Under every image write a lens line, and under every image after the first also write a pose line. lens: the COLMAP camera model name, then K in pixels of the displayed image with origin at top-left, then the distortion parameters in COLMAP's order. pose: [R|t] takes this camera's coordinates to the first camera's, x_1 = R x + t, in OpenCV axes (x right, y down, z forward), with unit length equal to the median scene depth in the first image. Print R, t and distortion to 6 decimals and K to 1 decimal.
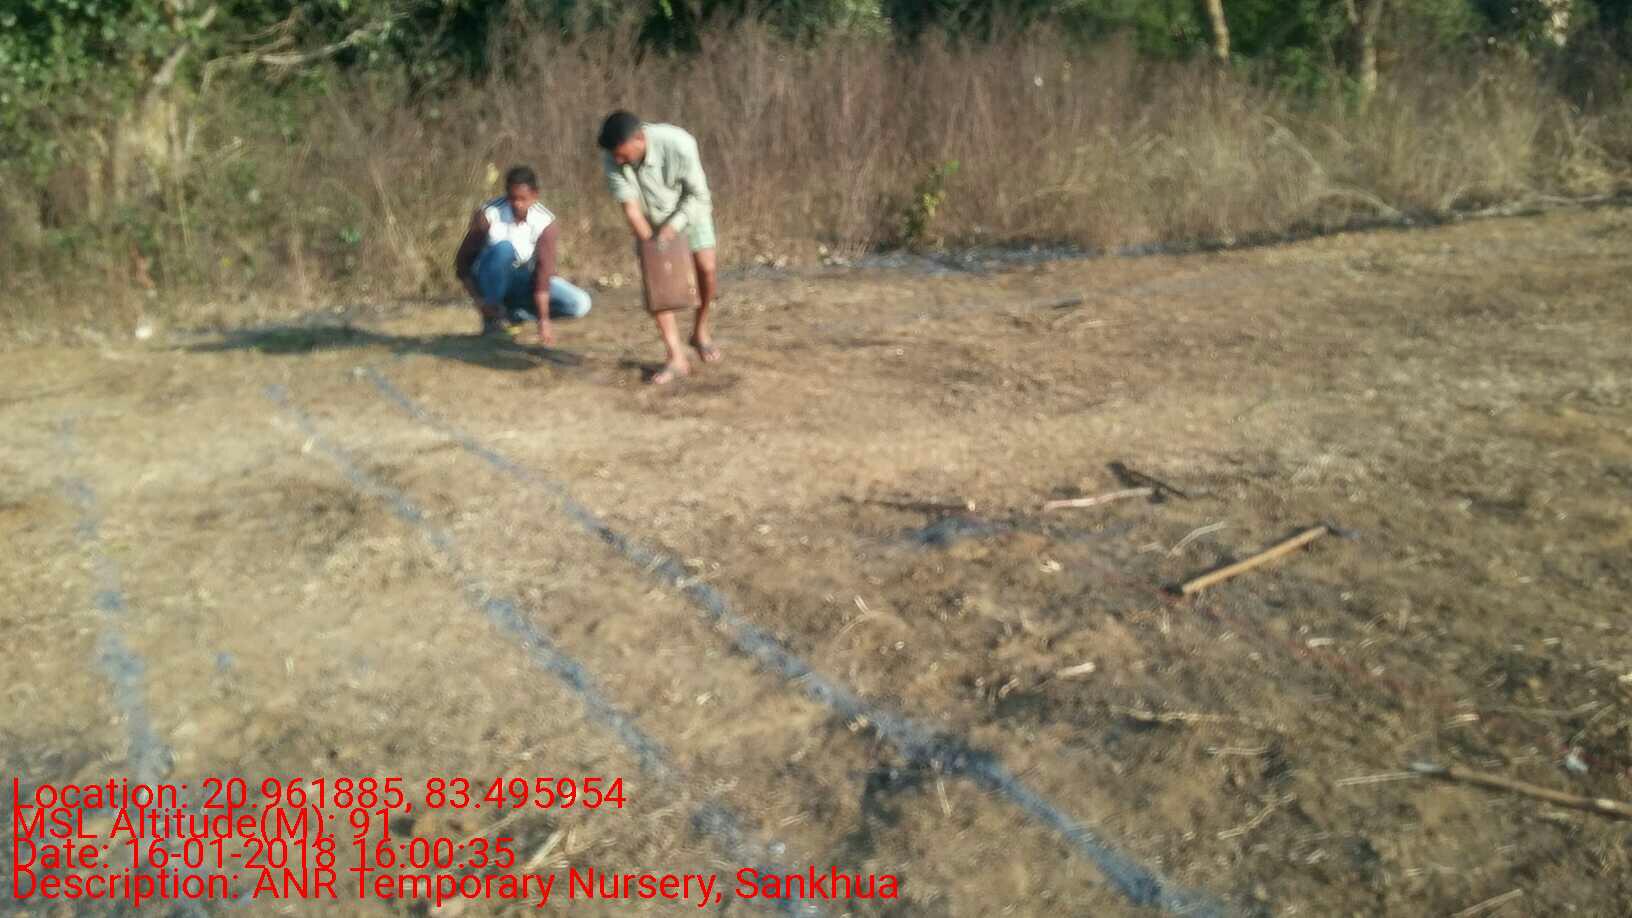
lens RADIAL K [[1530.0, 0, 848.1], [0, 1530.0, 455.6], [0, 0, 1]] dist [0.098273, -0.224382]
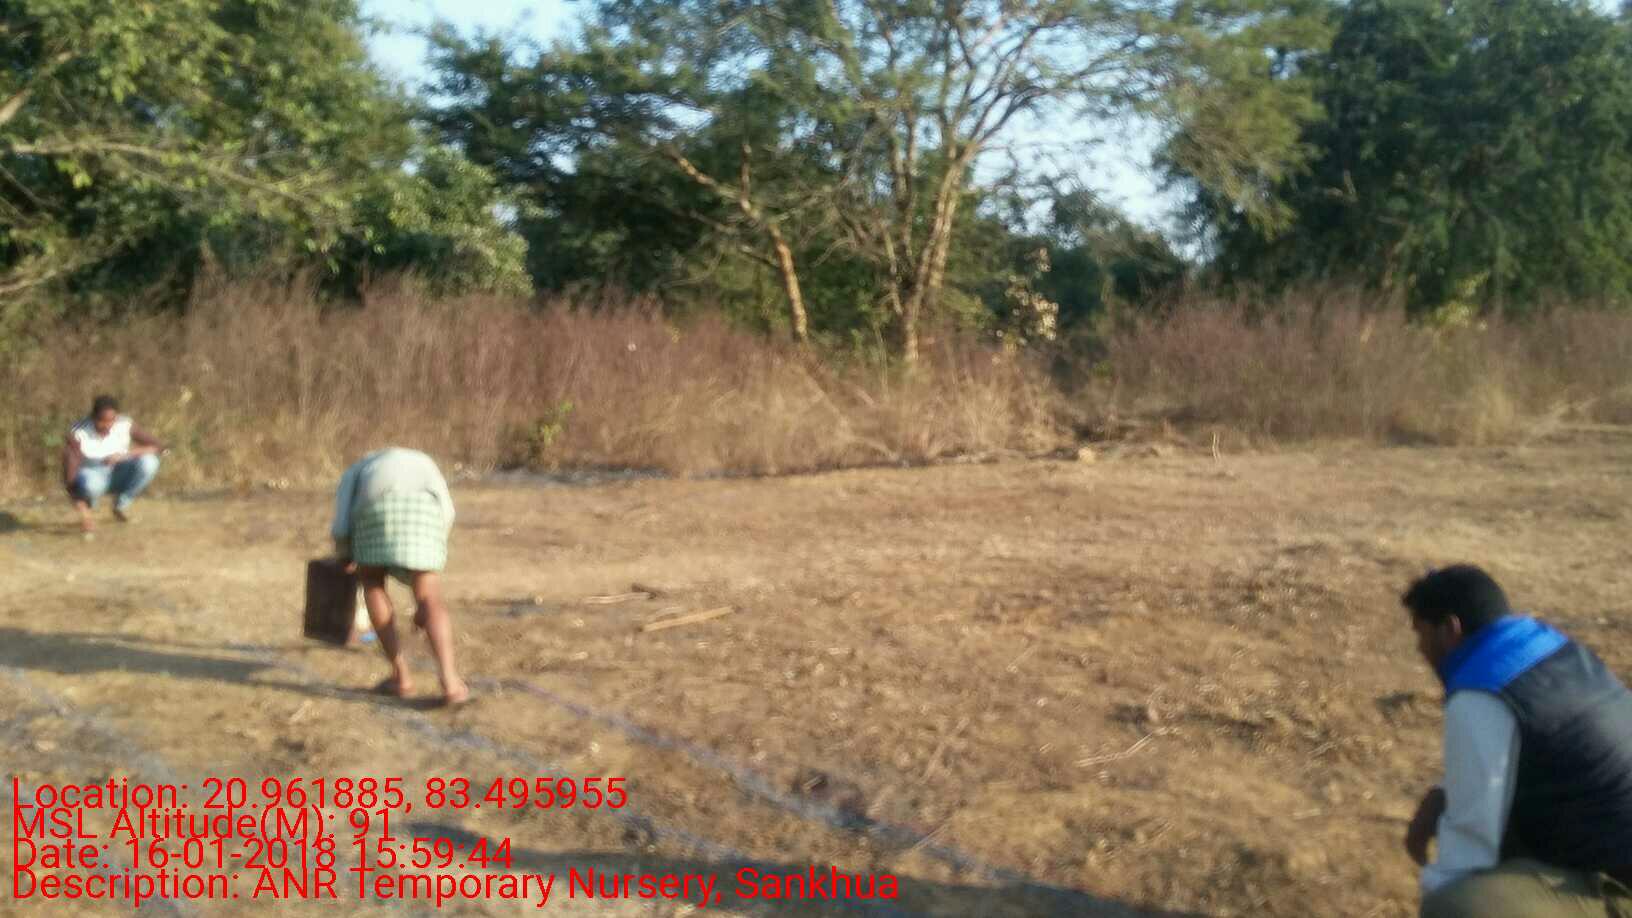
lens RADIAL K [[1530.0, 0, 848.1], [0, 1530.0, 455.6], [0, 0, 1]] dist [0.098273, -0.224382]
pose [[0.973196, 0.040538, 0.226374, 0.008741], [-0.004036, 0.987200, -0.159433, 0.056242], [-0.229940, 0.154246, 0.960904, -0.281430]]
